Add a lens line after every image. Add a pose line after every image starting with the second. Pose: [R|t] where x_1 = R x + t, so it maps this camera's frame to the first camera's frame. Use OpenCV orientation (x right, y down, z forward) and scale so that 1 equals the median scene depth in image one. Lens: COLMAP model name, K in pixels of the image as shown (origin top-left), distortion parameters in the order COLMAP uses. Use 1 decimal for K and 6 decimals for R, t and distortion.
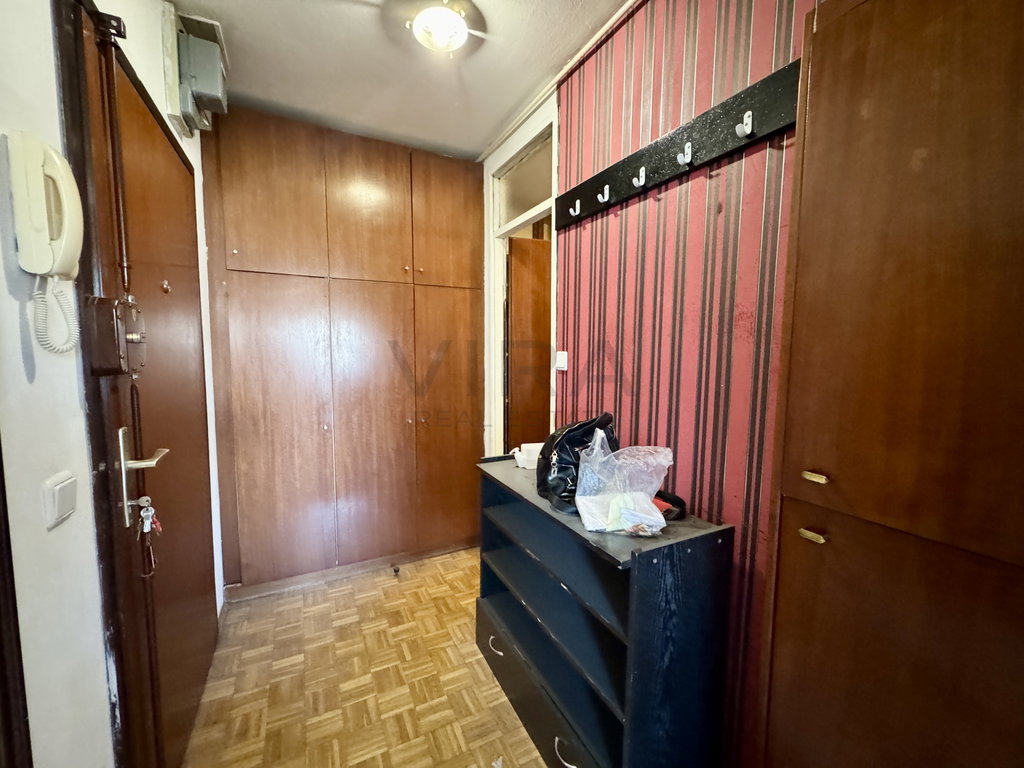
lens RADIAL K [[407.5, 0, 505.4], [0, 407.5, 384.3], [0, 0, 1]] dist [-0.003799, 0.000454]
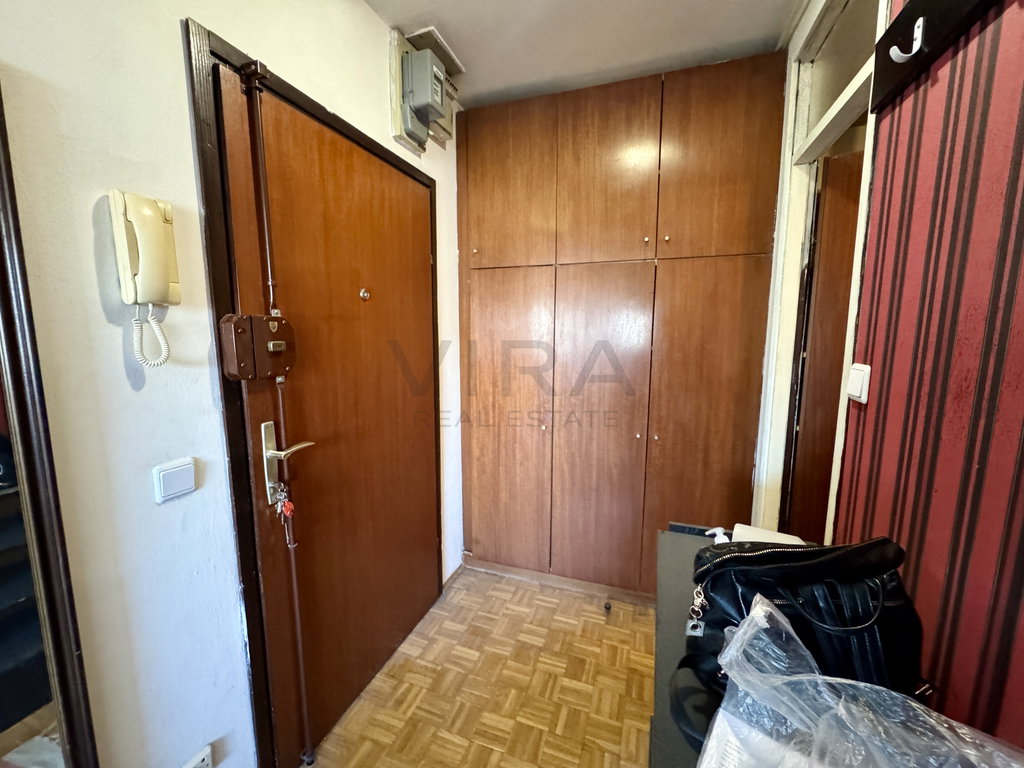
lens RADIAL K [[407.5, 0, 512.1], [0, 407.5, 383.7], [0, 0, 1]] dist [-0.003799, 0.000454]
pose [[0.689828, 0.092450, -0.718046, 0.192659], [-0.057672, 0.995678, 0.072790, -0.065185], [0.721672, -0.008802, 0.692179, 0.335055]]
